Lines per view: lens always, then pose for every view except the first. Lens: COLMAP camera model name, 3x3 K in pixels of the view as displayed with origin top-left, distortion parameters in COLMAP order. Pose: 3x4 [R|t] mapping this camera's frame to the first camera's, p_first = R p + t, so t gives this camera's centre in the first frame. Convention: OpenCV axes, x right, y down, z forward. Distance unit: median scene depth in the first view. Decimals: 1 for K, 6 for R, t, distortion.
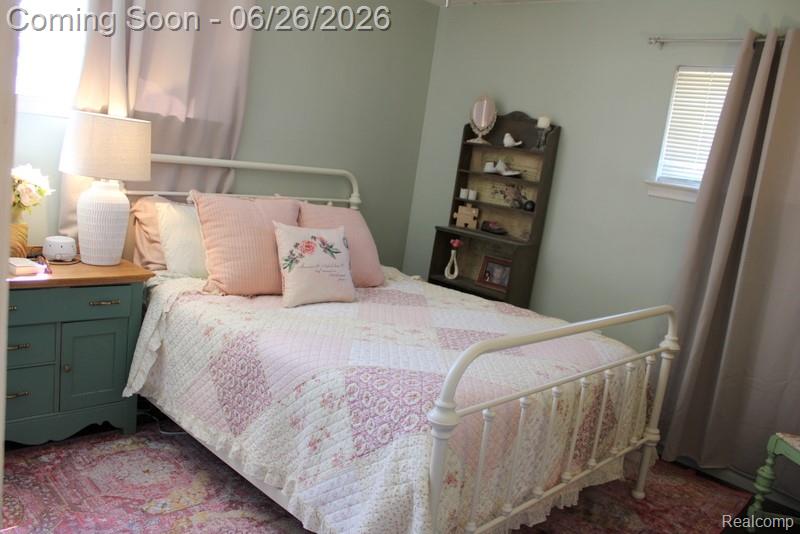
lens RADIAL K [[671.2, 0, 400.0], [0, 671.2, 267.0], [0, 0, 1]] dist [-0.178636, 0.180812]
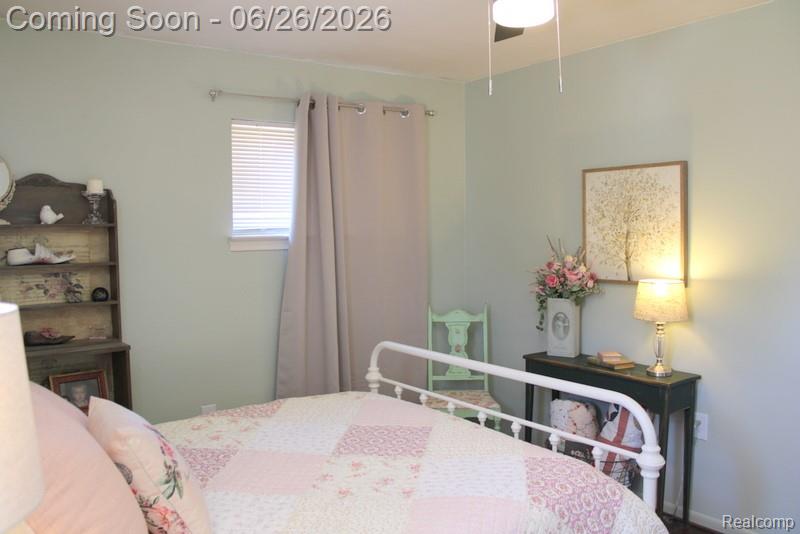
lens RADIAL K [[671.2, 0, 400.0], [0, 671.2, 267.0], [0, 0, 1]] dist [-0.178636, 0.180812]
pose [[0.174152, -0.199194, 0.964361, -0.546613], [0.205965, 0.965033, 0.162138, -0.201049], [-0.962938, 0.170388, 0.209090, 0.574096]]
